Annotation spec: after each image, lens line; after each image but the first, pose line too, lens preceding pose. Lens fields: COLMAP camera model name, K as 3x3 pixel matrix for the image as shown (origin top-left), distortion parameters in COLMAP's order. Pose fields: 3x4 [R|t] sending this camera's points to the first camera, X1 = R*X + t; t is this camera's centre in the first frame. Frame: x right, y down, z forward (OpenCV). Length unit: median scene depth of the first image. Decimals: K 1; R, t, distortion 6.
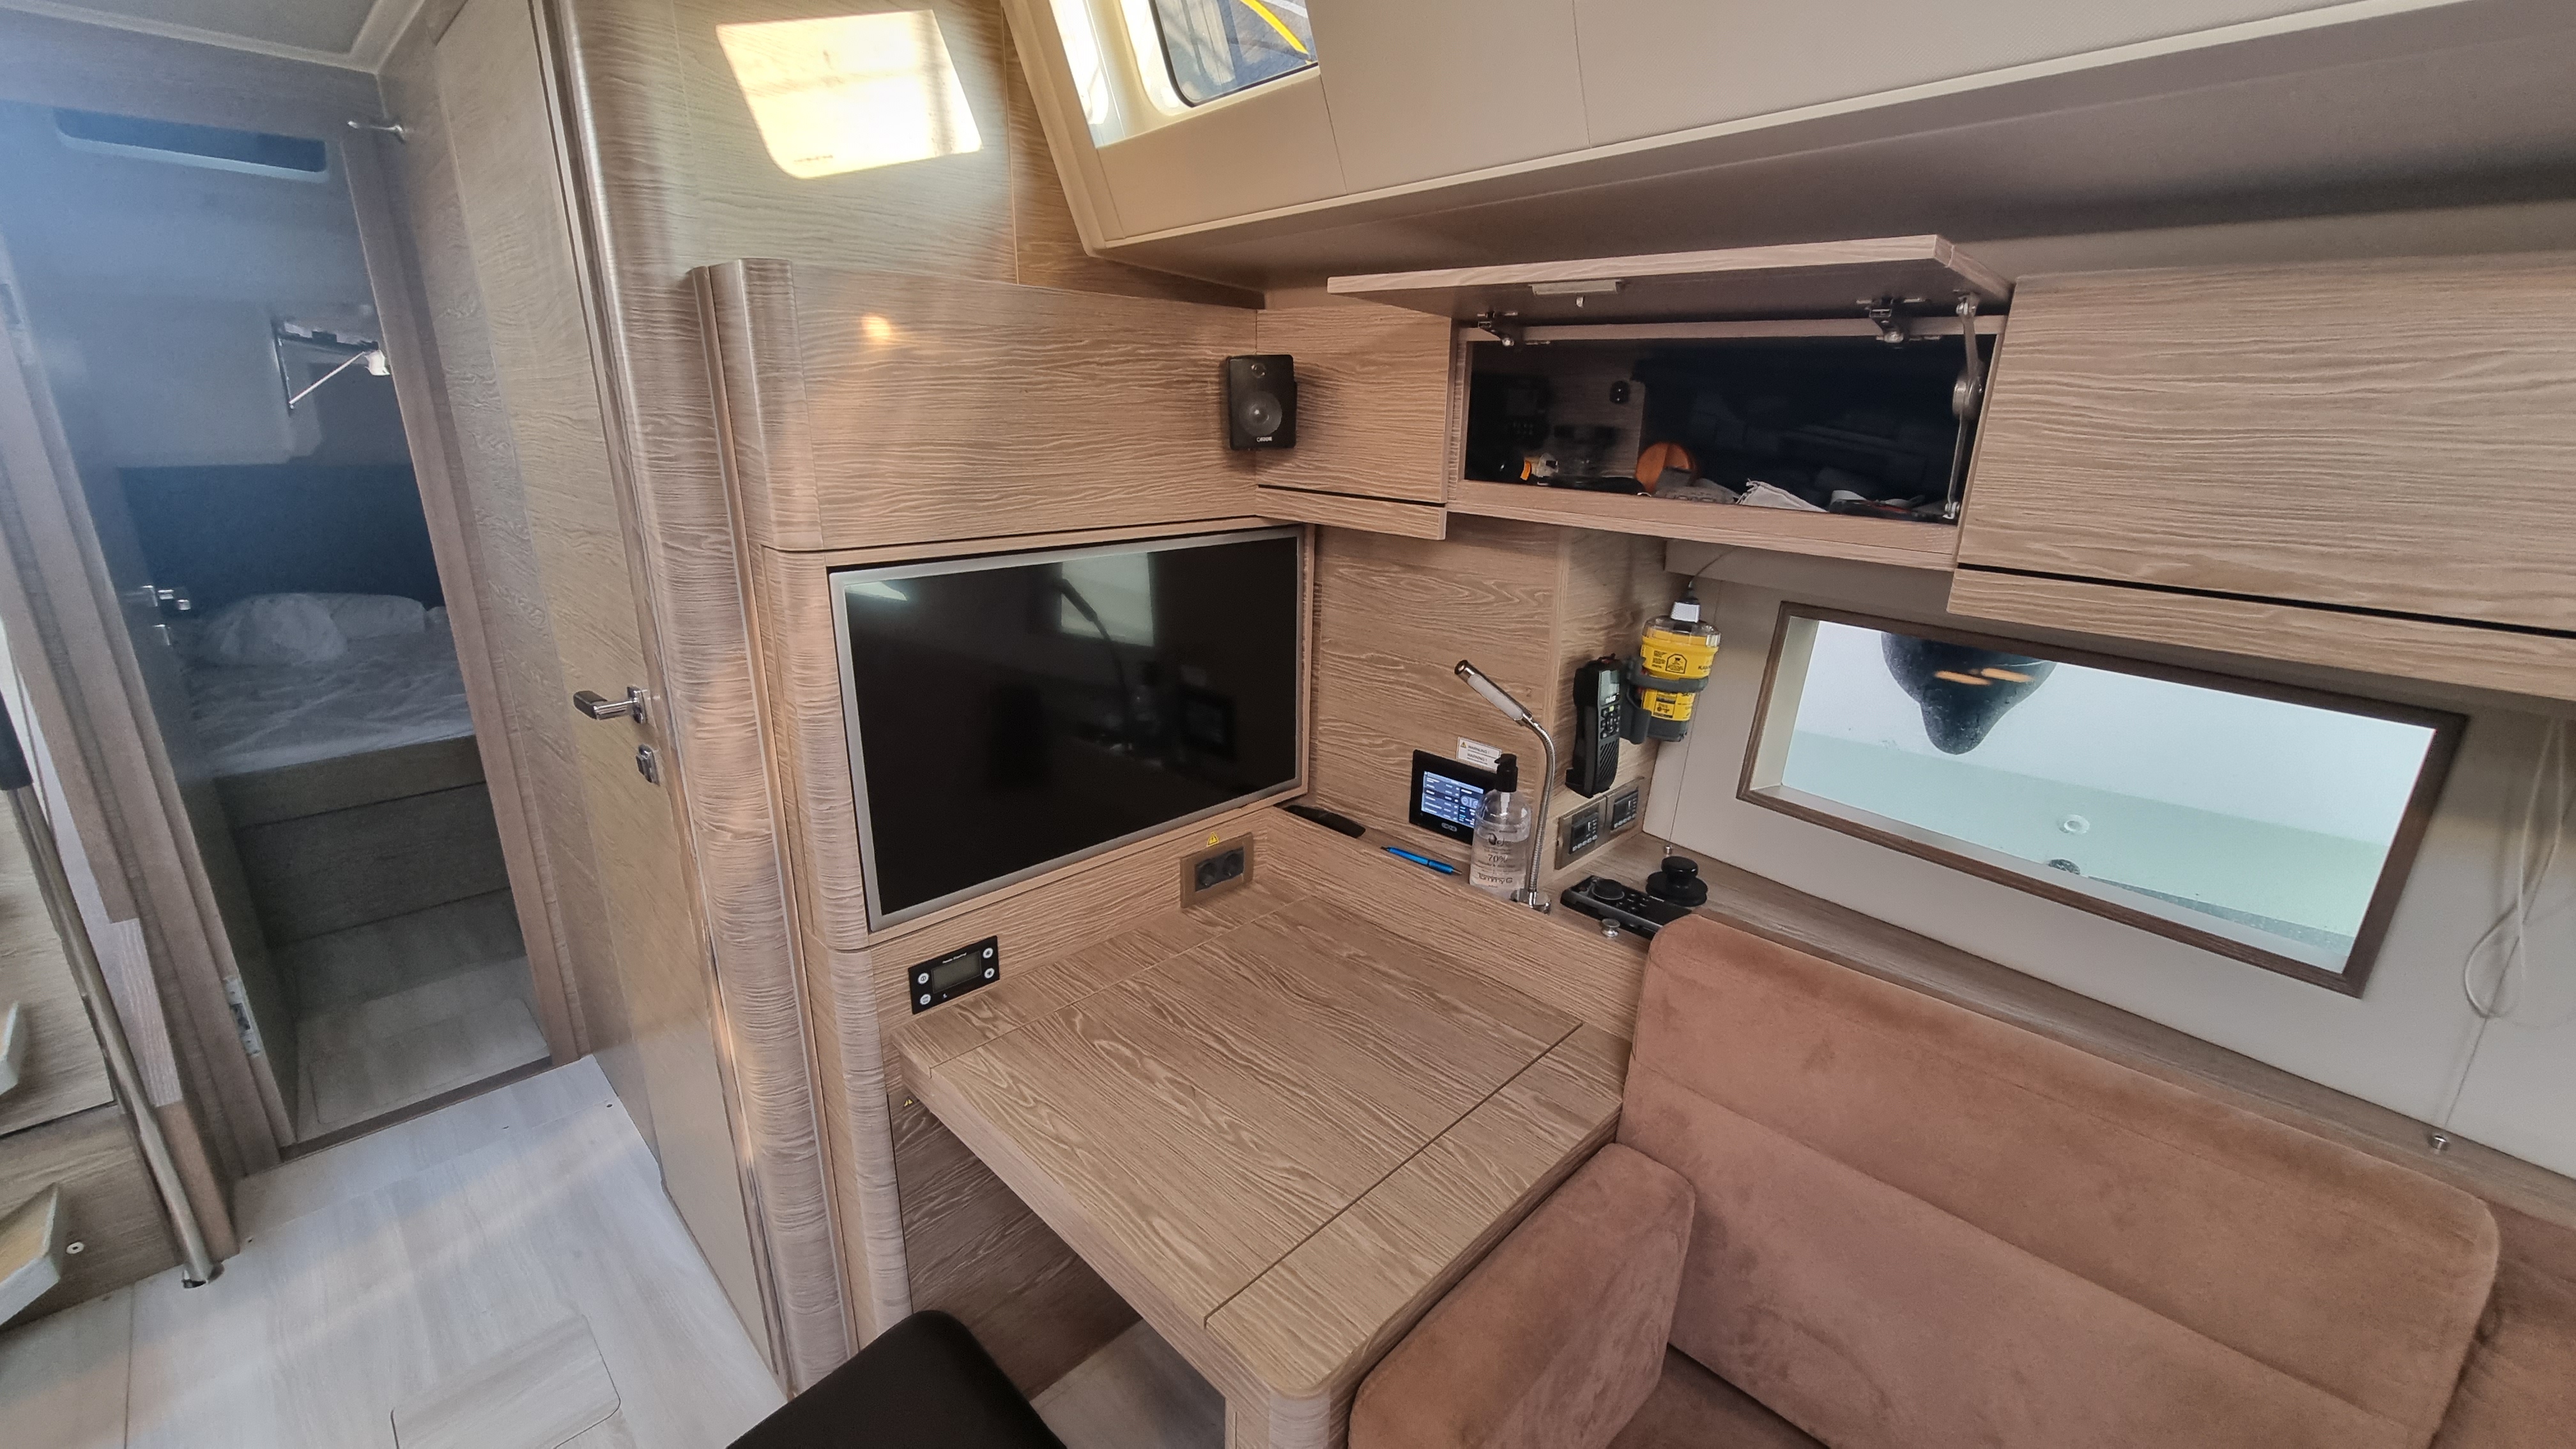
lens RADIAL K [[1043.4, 0, 1306.2], [0, 1043.4, 723.0], [0, 0, 1]] dist [0.000088, -0.000135]
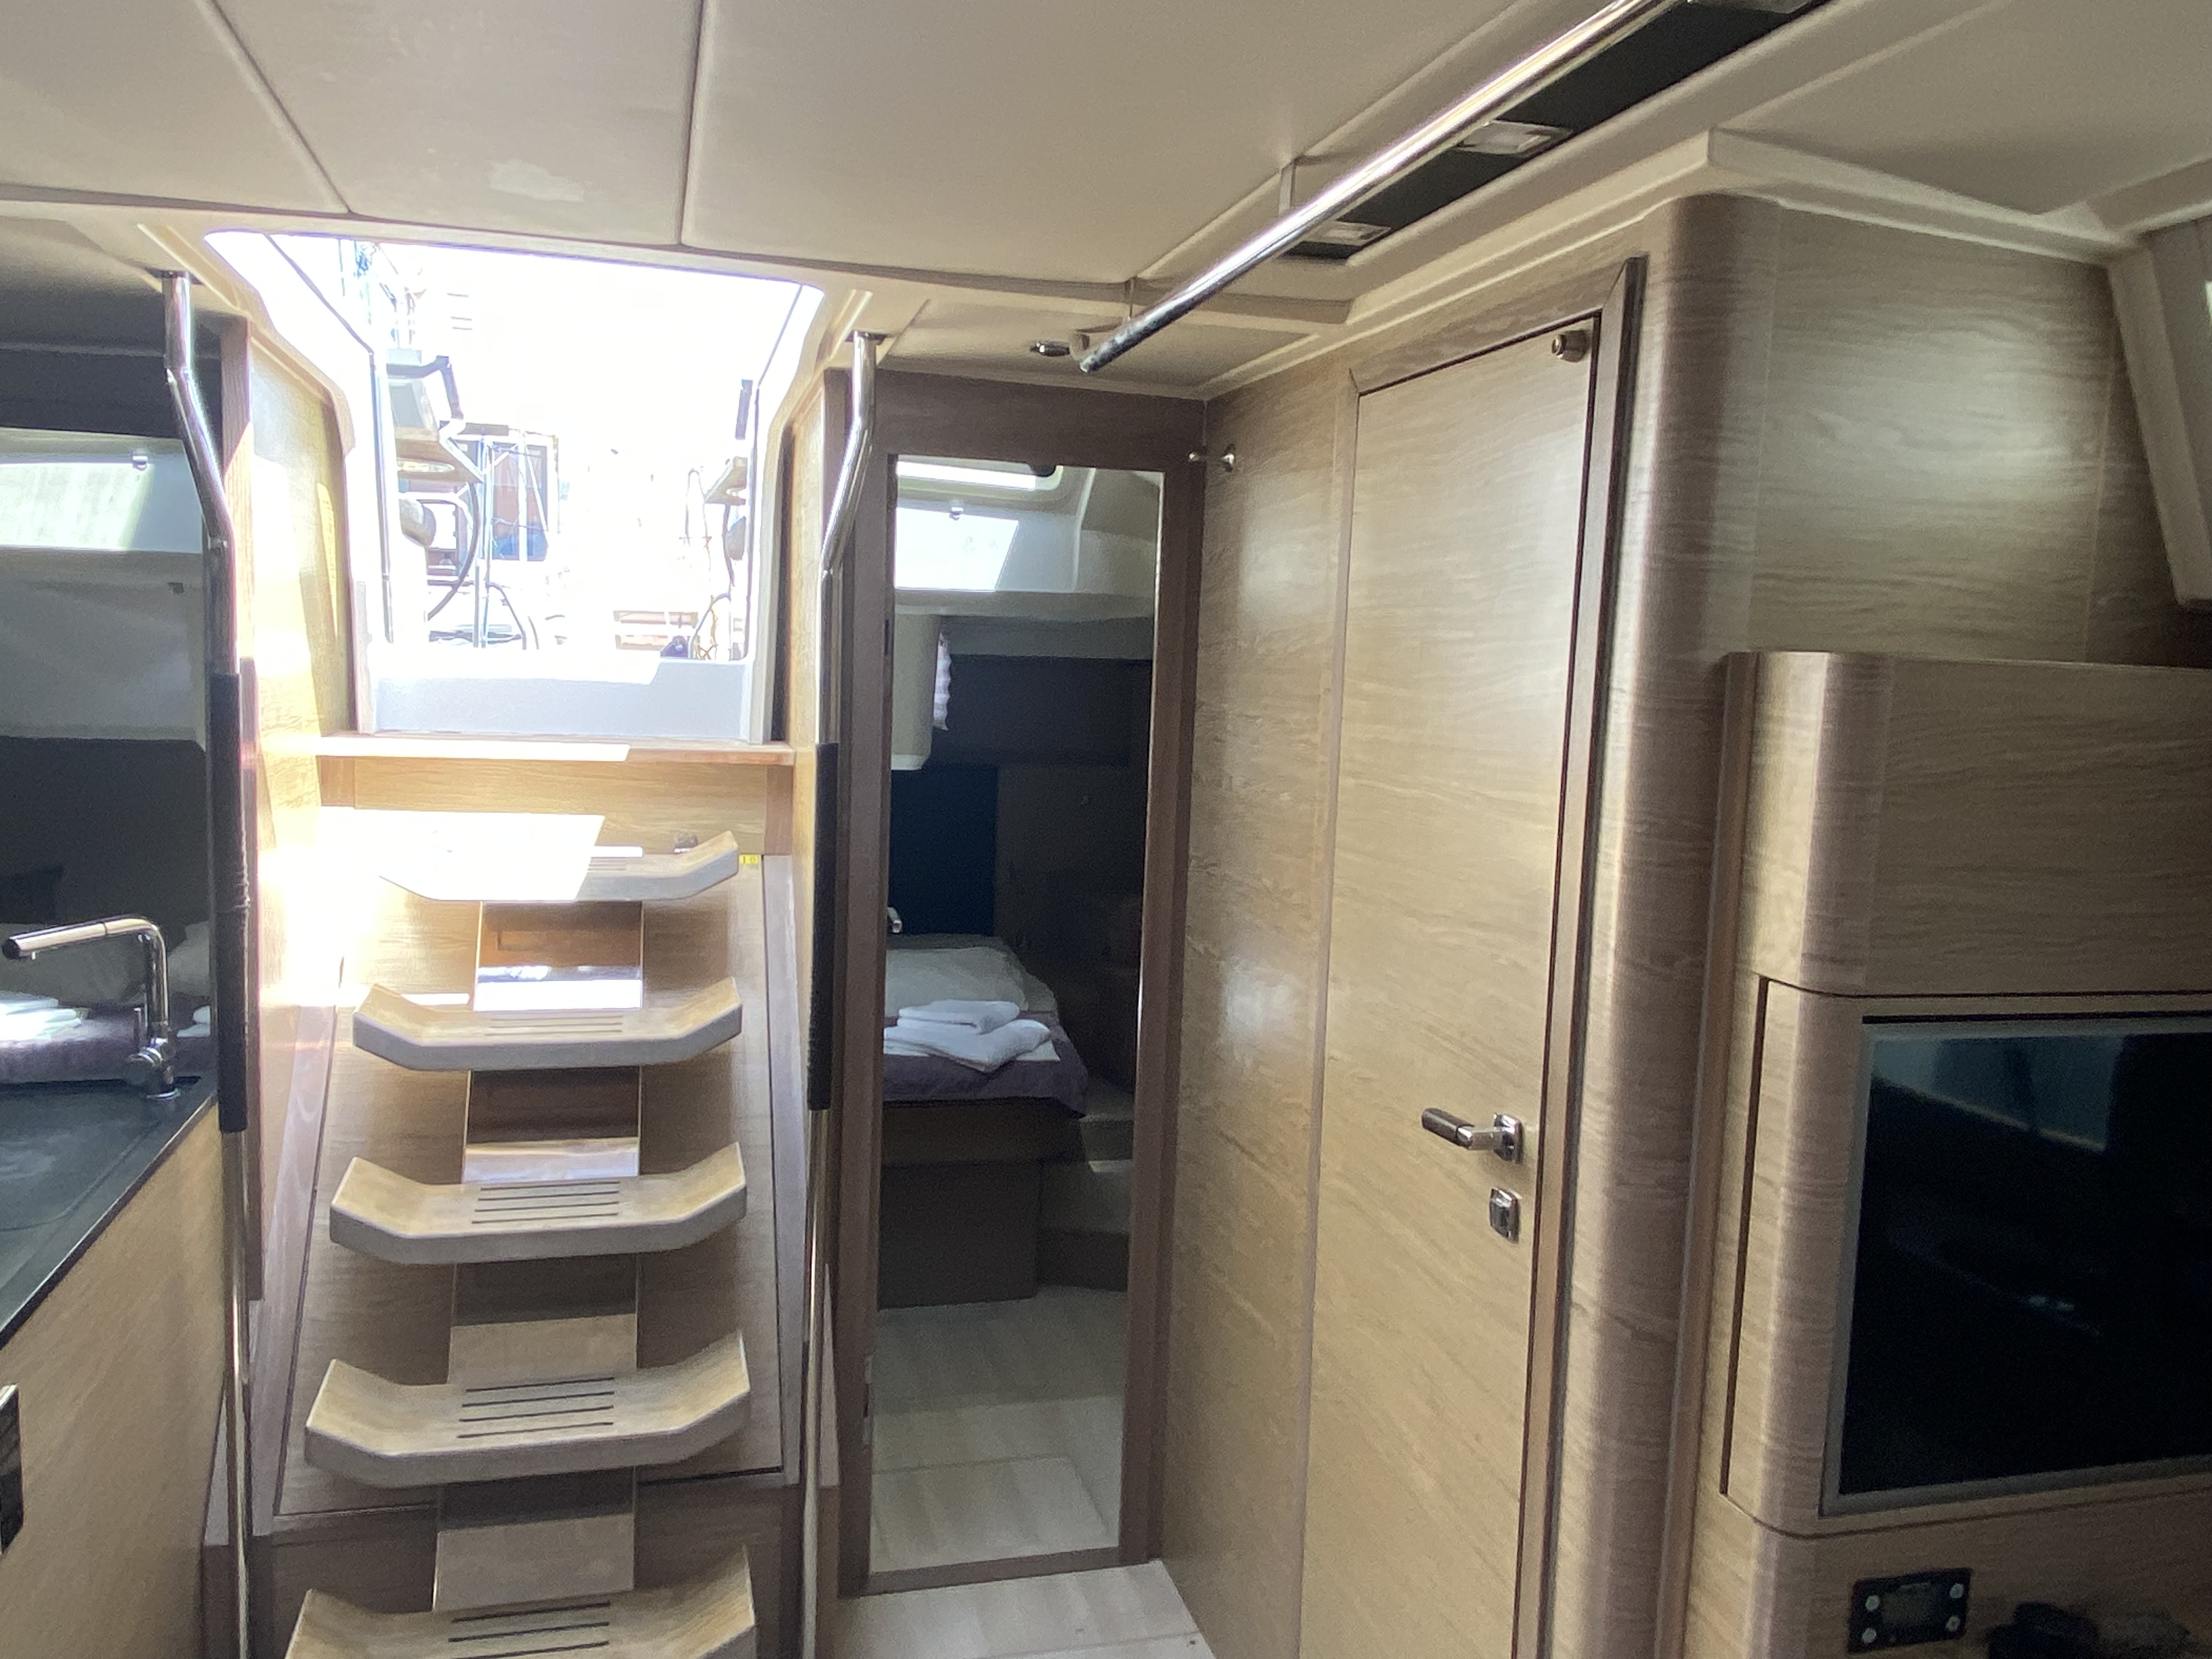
lens RADIAL K [[1637.4, 0, 1106.0], [0, 1637.4, 829.5], [0, 0, 1]] dist [0.077766, -0.066935]
pose [[0.864035, 0.066363, -0.499039, -0.267754], [-0.169920, 0.971546, -0.165001, 0.013259], [0.473889, 0.227364, 0.850726, -0.288214]]
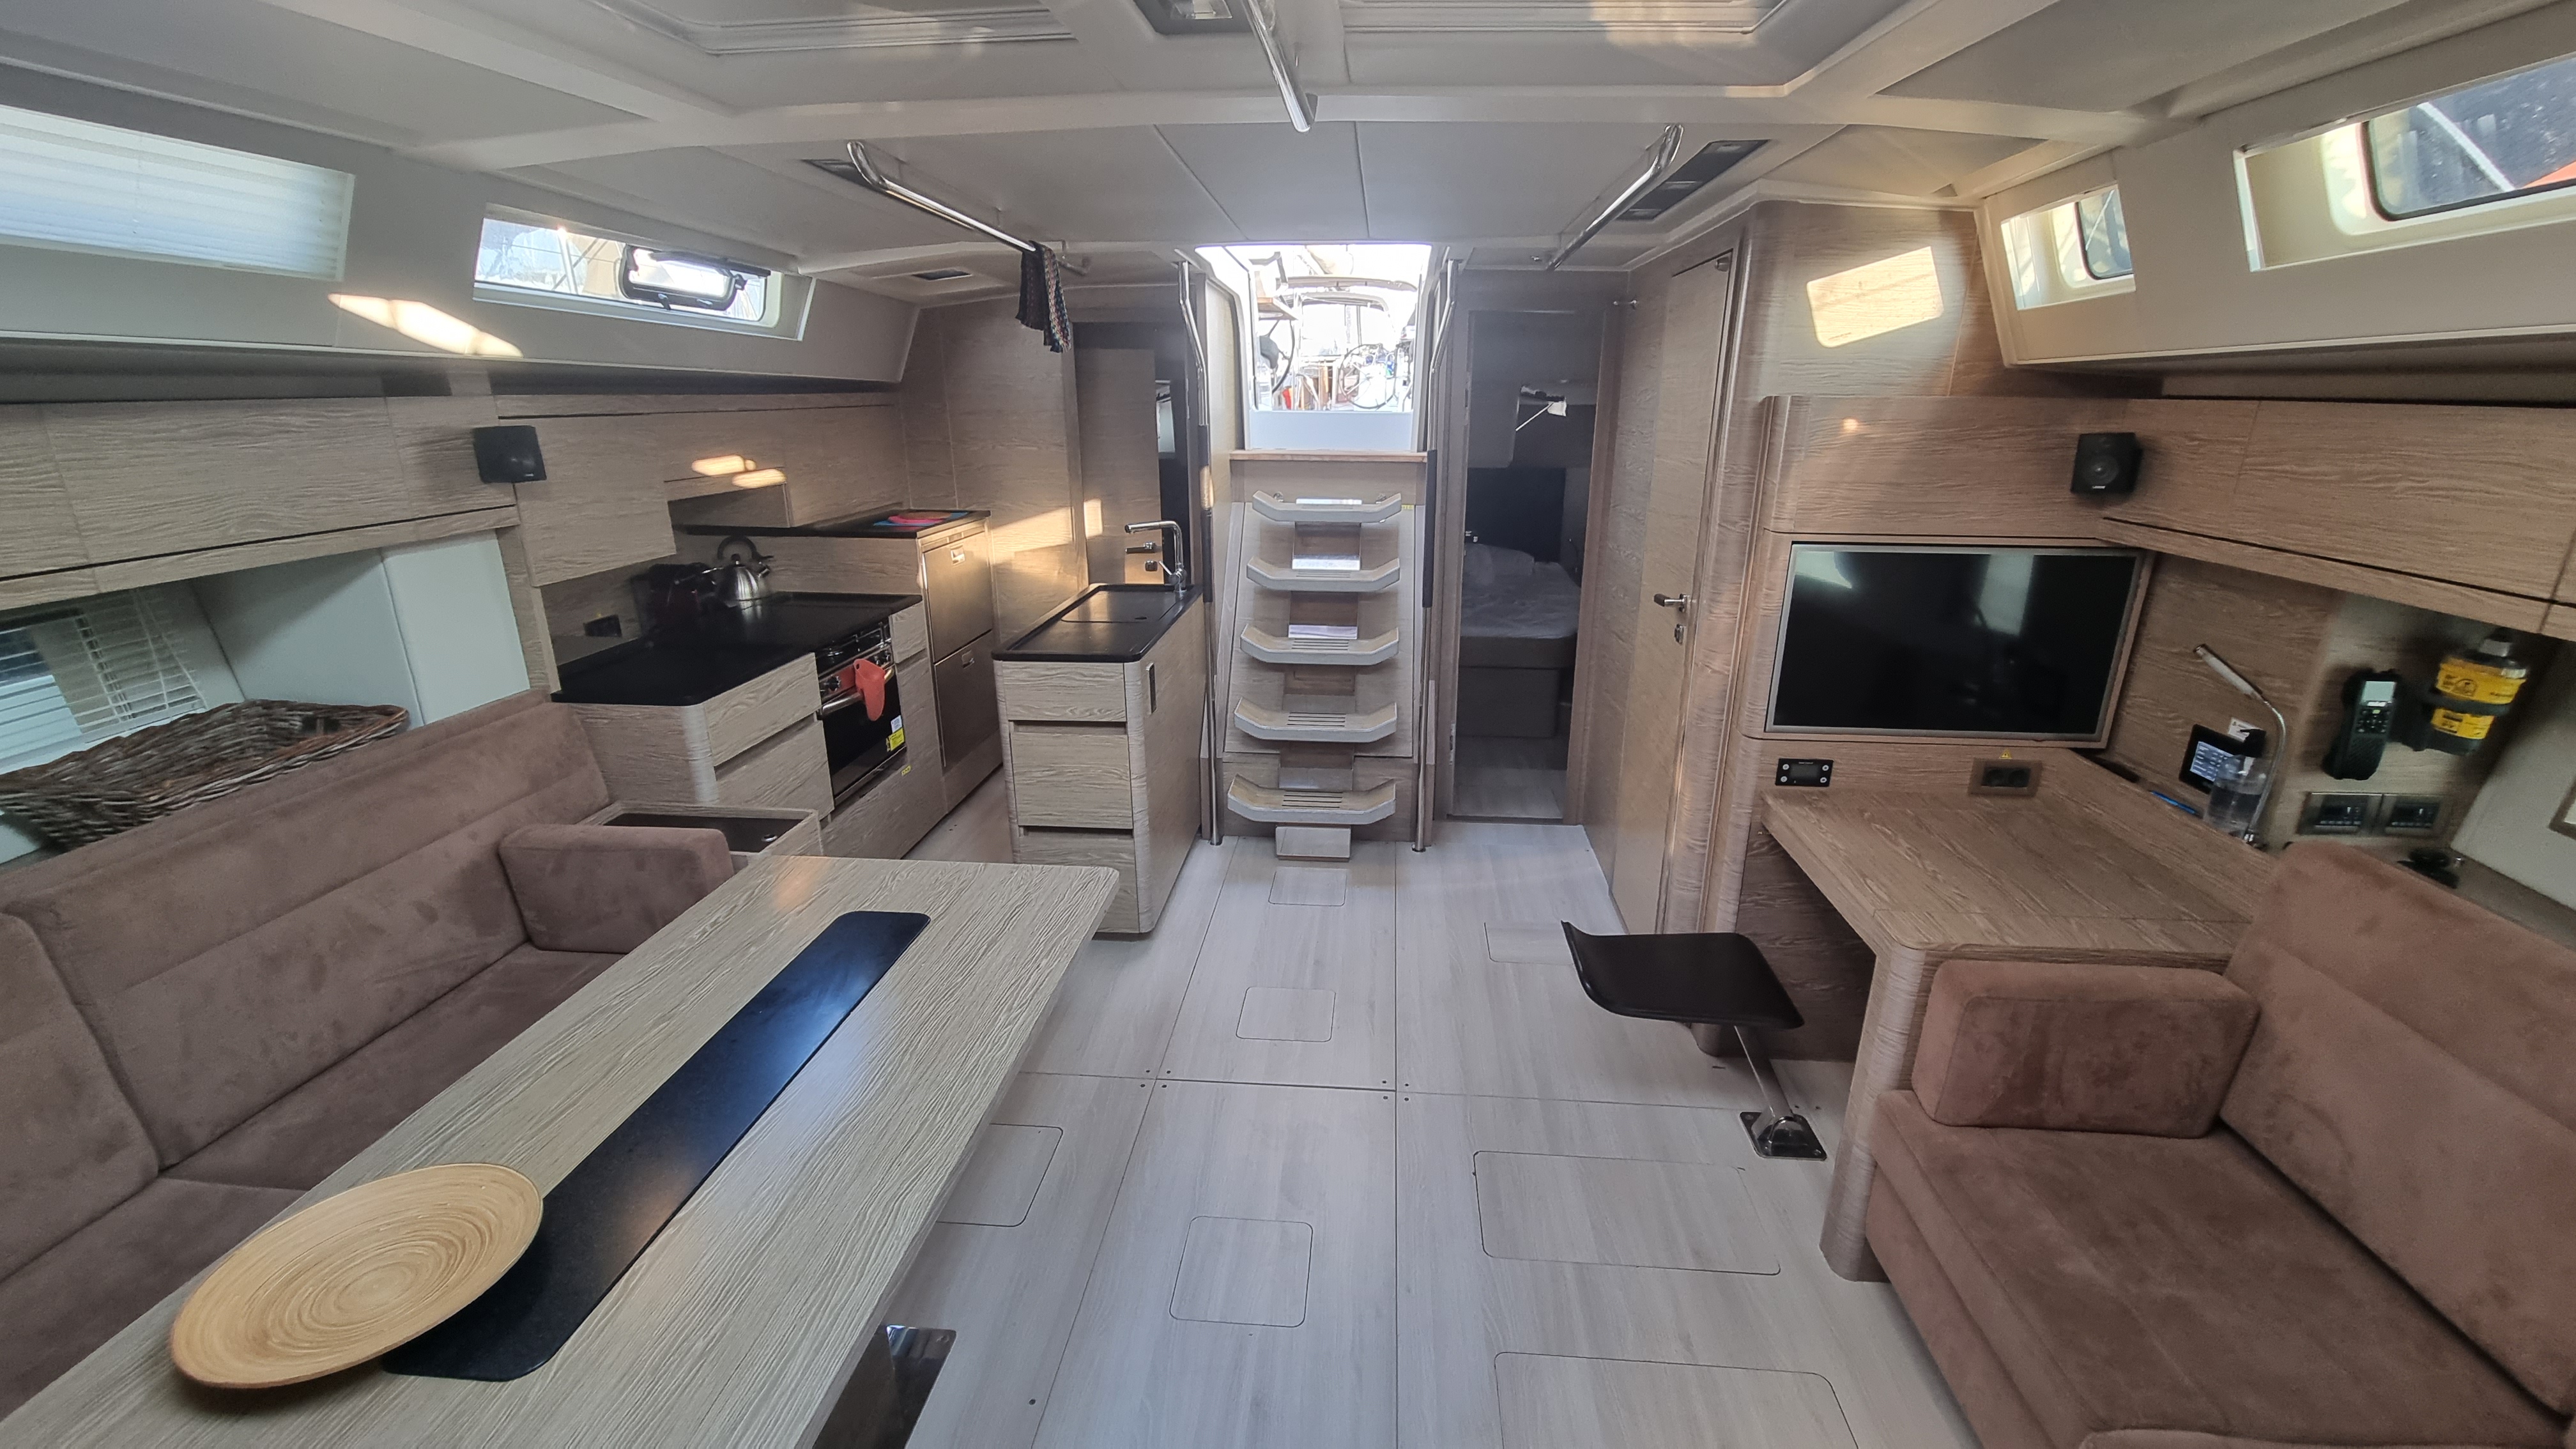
lens RADIAL K [[1043.4, 0, 1306.2], [0, 1043.4, 723.0], [0, 0, 1]] dist [0.000088, -0.000135]
pose [[0.641535, 0.215027, -0.736340, 0.407288], [-0.219665, 0.971206, 0.092230, 0.172981], [0.734970, 0.102579, 0.670296, -0.822650]]
